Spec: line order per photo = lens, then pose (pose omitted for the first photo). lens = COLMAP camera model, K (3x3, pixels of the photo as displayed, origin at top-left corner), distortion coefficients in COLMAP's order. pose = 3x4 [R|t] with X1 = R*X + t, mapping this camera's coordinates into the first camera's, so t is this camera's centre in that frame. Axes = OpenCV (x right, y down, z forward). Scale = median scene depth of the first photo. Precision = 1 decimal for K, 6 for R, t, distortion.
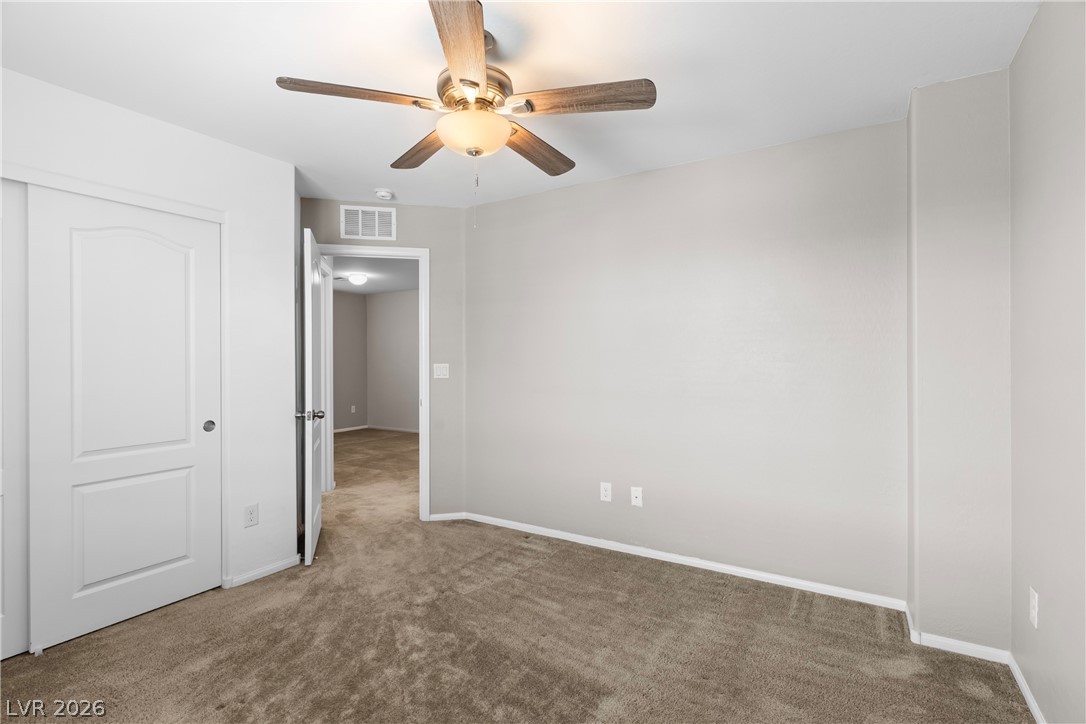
lens RADIAL K [[523.0, 0, 514.2], [0, 523.0, 363.9], [0, 0, 1]] dist [-0.000473, -0.000008]
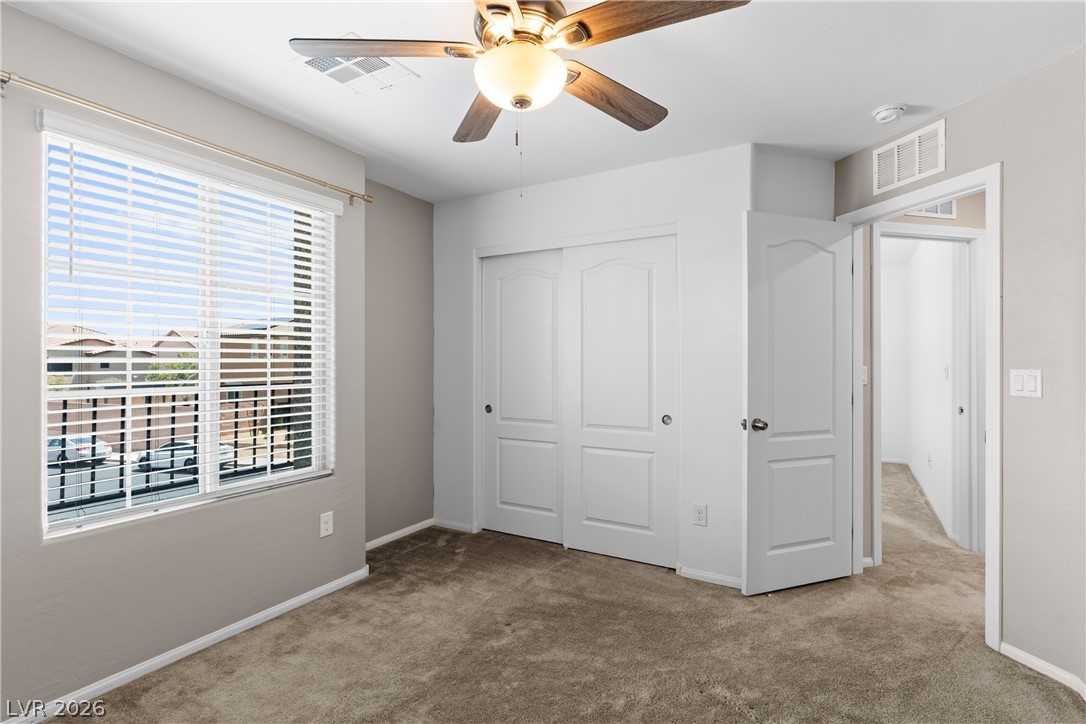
lens RADIAL K [[512.7, 0, 543.0], [0, 512.7, 362.0], [0, 0, 1]] dist [-0.001329, 0.000577]
pose [[0.068979, 0.007954, -0.997586, 0.438448], [-0.012549, 0.999896, 0.007105, -0.007159], [0.997539, 0.012029, 0.069071, 0.602032]]
